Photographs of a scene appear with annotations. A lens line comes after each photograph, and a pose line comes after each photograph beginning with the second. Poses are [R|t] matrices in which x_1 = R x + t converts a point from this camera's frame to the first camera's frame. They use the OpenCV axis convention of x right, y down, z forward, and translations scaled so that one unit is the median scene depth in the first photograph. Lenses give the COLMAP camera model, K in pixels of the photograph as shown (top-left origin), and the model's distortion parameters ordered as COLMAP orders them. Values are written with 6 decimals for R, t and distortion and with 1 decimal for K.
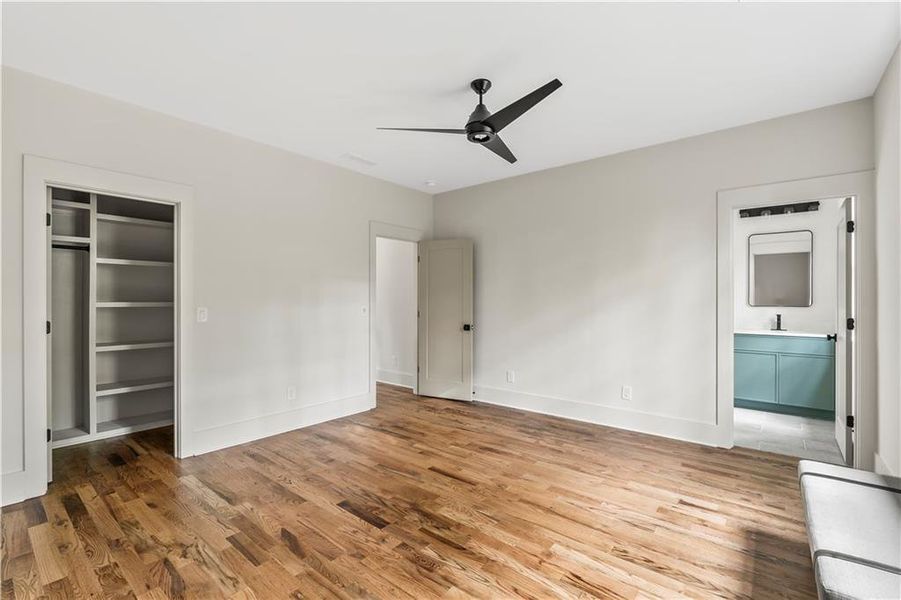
lens RADIAL K [[392.4, 0, 450.7], [0, 392.4, 300.7], [0, 0, 1]] dist [0.000274, 0.000029]
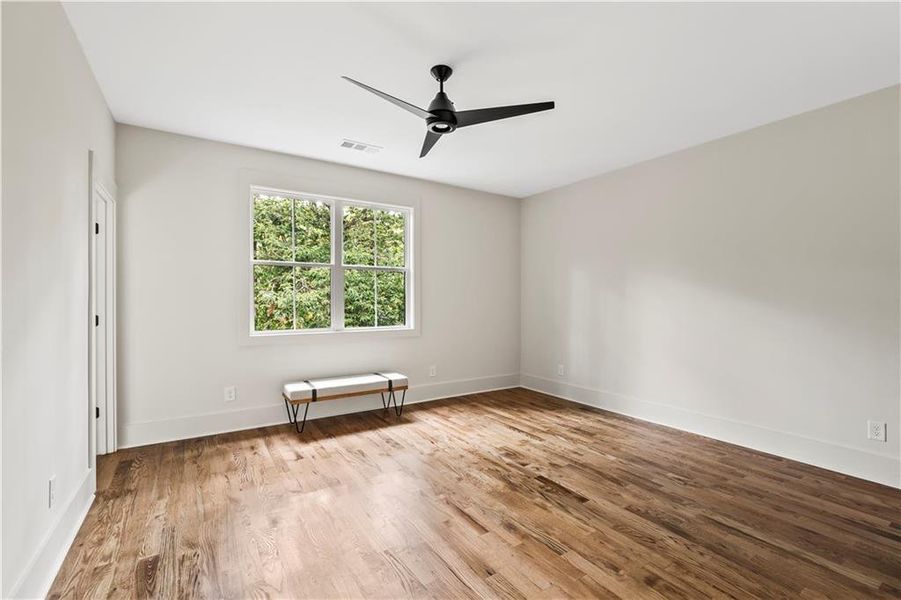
lens RADIAL K [[392.4, 0, 450.8], [0, 392.4, 299.0], [0, 0, 1]] dist [0.000274, 0.000029]
pose [[-0.953268, -0.003985, 0.302101, -0.264202], [-0.004280, 0.999991, -0.000313, -0.000714], [-0.302097, -0.001591, -0.953276, 2.165587]]
